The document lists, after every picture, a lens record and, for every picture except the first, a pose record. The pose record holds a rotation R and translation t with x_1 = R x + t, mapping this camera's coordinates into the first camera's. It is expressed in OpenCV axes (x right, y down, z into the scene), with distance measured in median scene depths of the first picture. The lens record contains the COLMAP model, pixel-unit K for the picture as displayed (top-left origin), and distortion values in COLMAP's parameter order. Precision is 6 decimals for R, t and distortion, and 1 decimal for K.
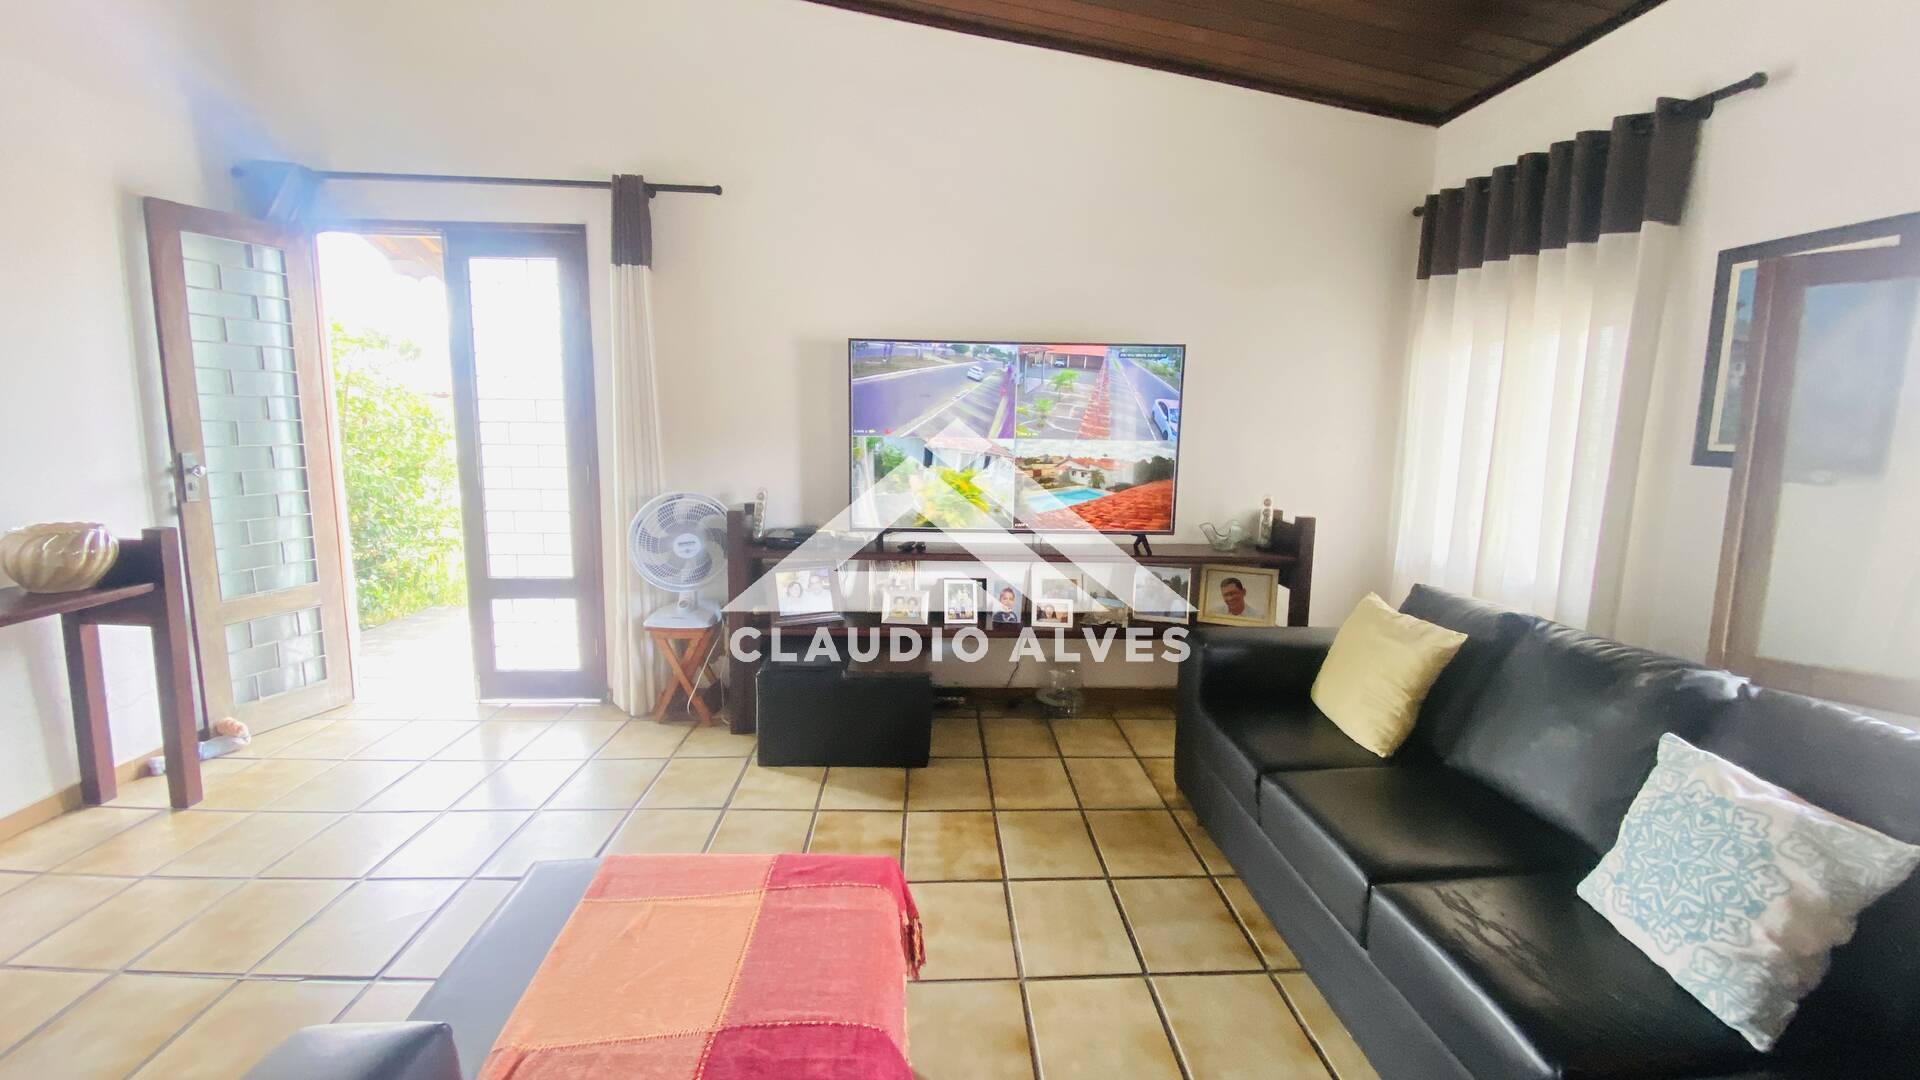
lens RADIAL K [[774.2, 0, 962.0], [0, 774.2, 532.3], [0, 0, 1]] dist [0.002313, -0.012113]
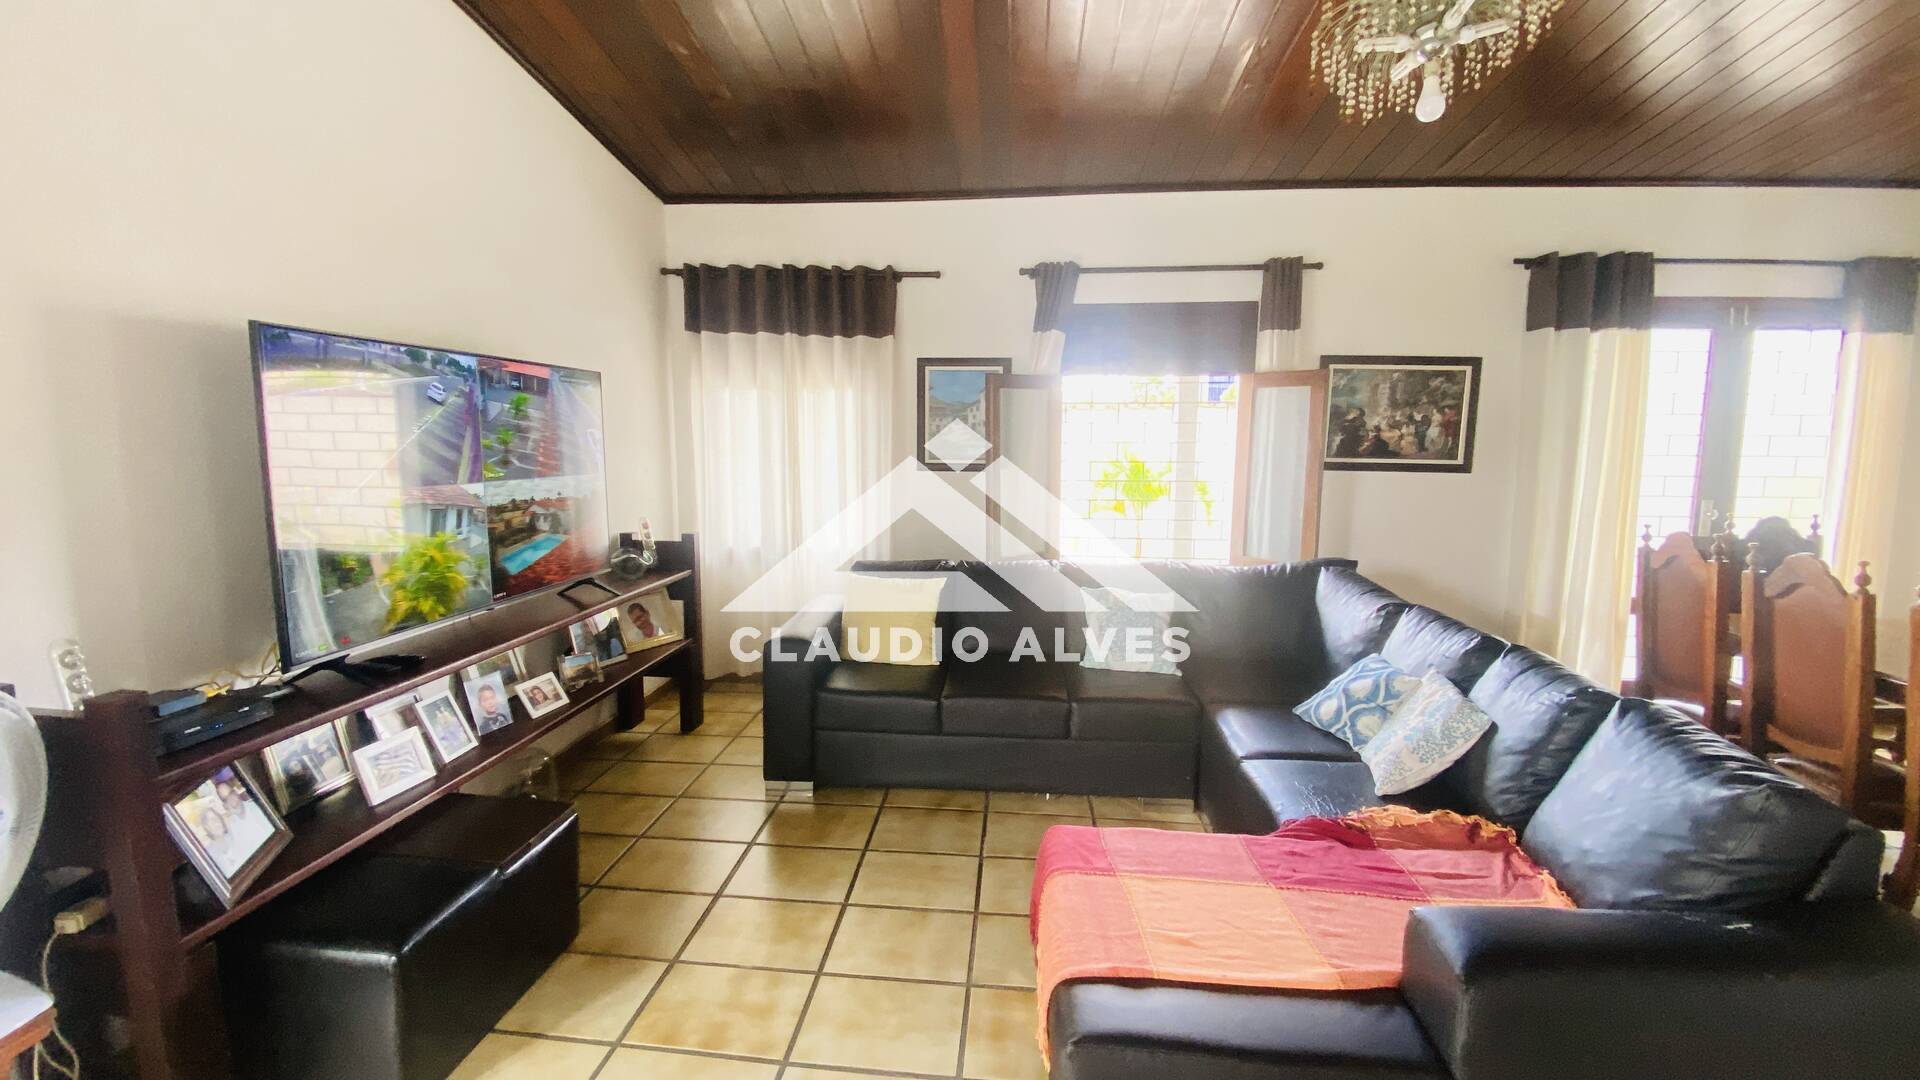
lens RADIAL K [[774.2, 0, 949.9], [0, 774.2, 534.4], [0, 0, 1]] dist [0.002313, -0.012113]
pose [[0.121642, -0.136482, 0.983146, -0.624732], [0.128683, 0.984310, 0.120722, -0.105004], [-0.984197, 0.111830, 0.137296, 0.467579]]
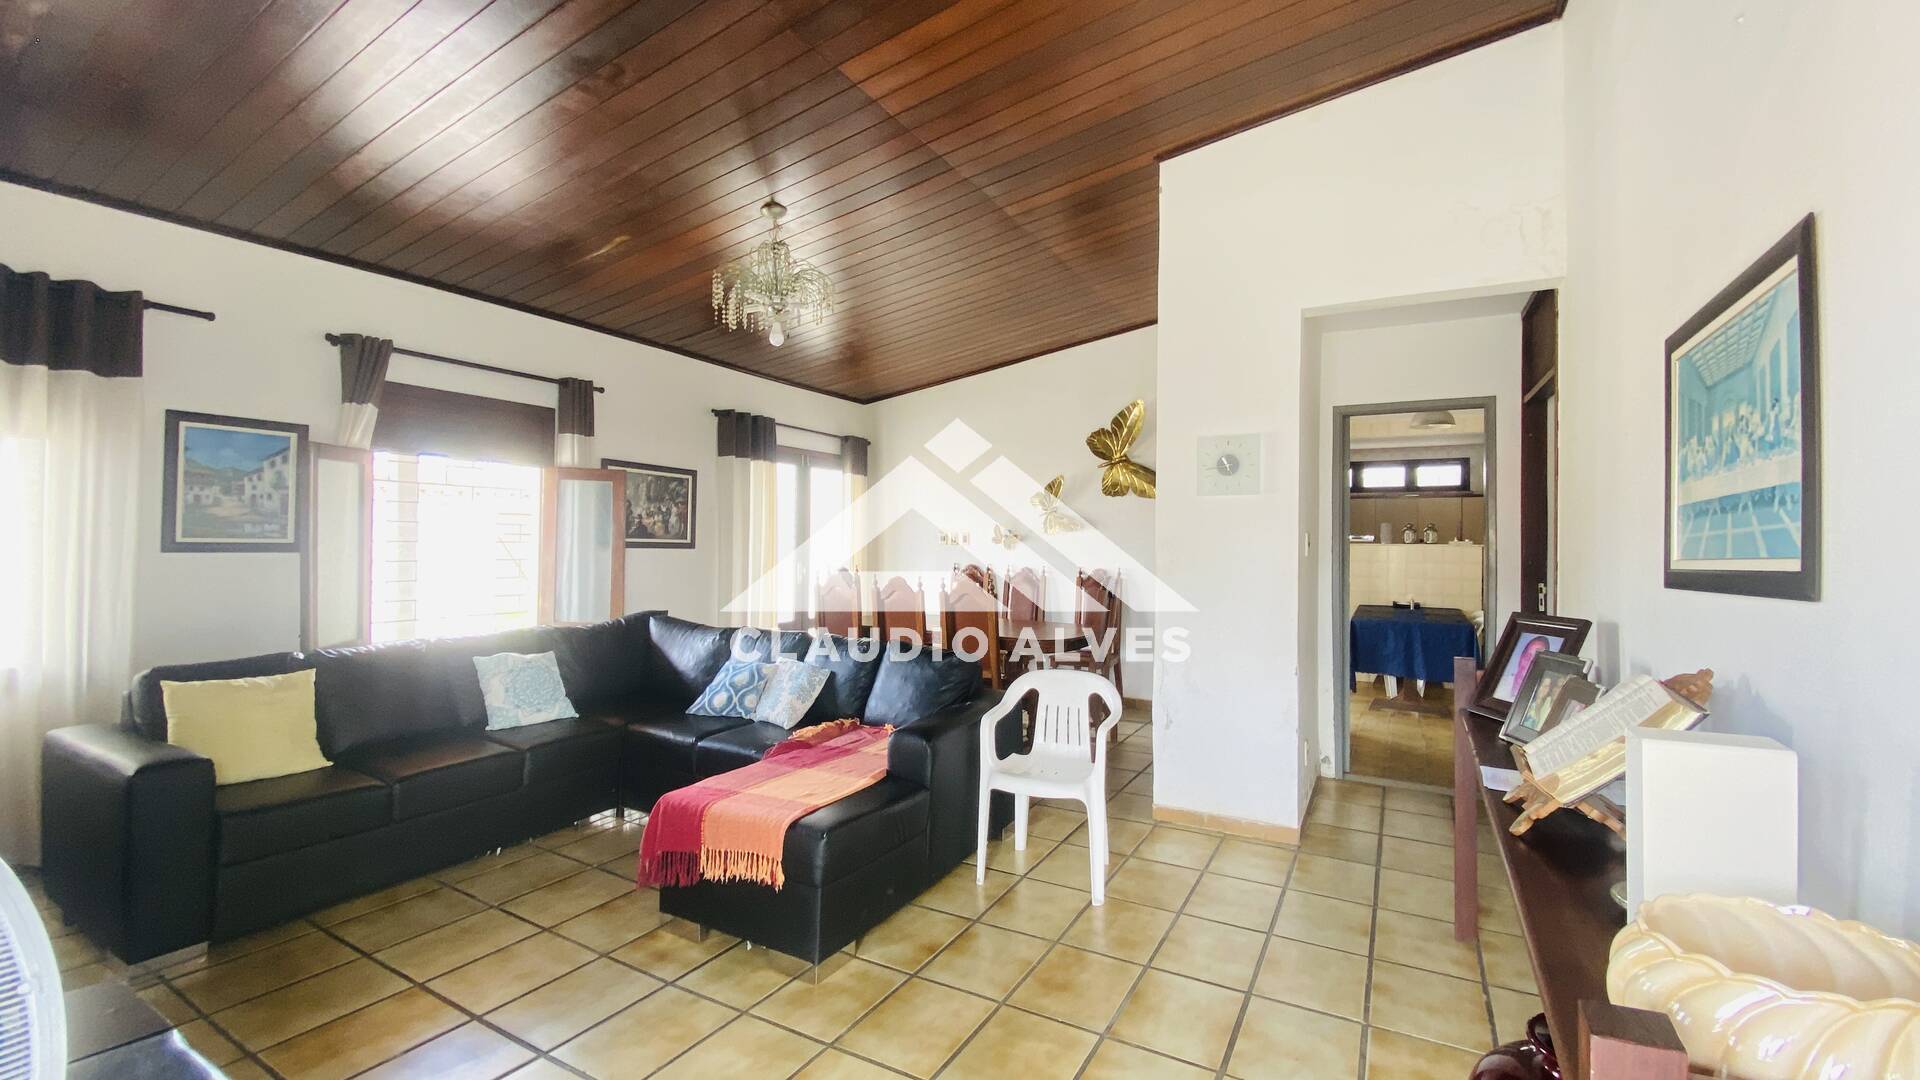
lens RADIAL K [[767.9, 0, 979.9], [0, 767.9, 532.9], [0, 0, 1]] dist [-0.022673, -0.000861]
pose [[-0.871011, -0.018296, 0.490923, -0.735597], [0.040845, 0.993149, 0.109482, -0.147368], [-0.489563, 0.115412, -0.864296, 0.998040]]
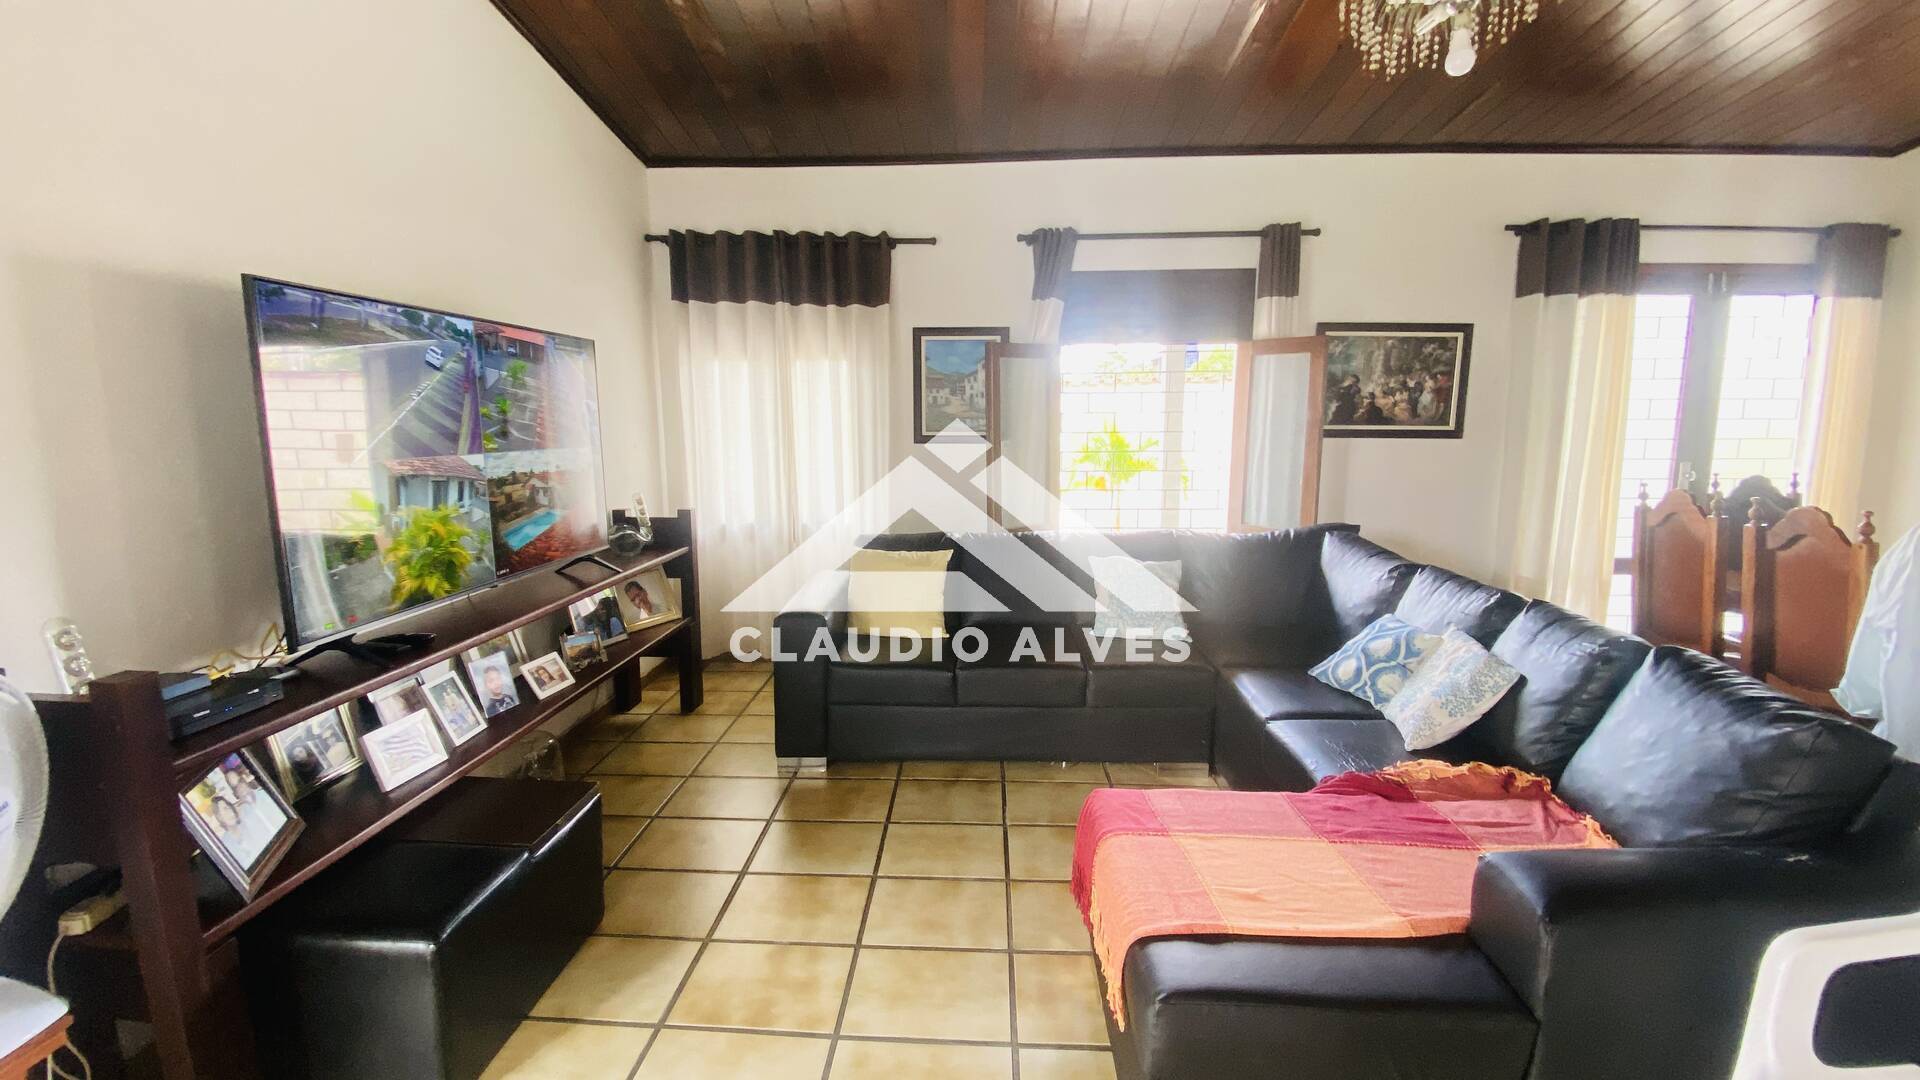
lens RADIAL K [[774.2, 0, 949.7], [0, 774.2, 535.4], [0, 0, 1]] dist [0.002313, -0.012113]
pose [[0.074393, -0.163072, 0.983805, -0.618148], [0.138328, 0.978689, 0.151764, -0.097057], [-0.987589, 0.124797, 0.095365, 0.526805]]
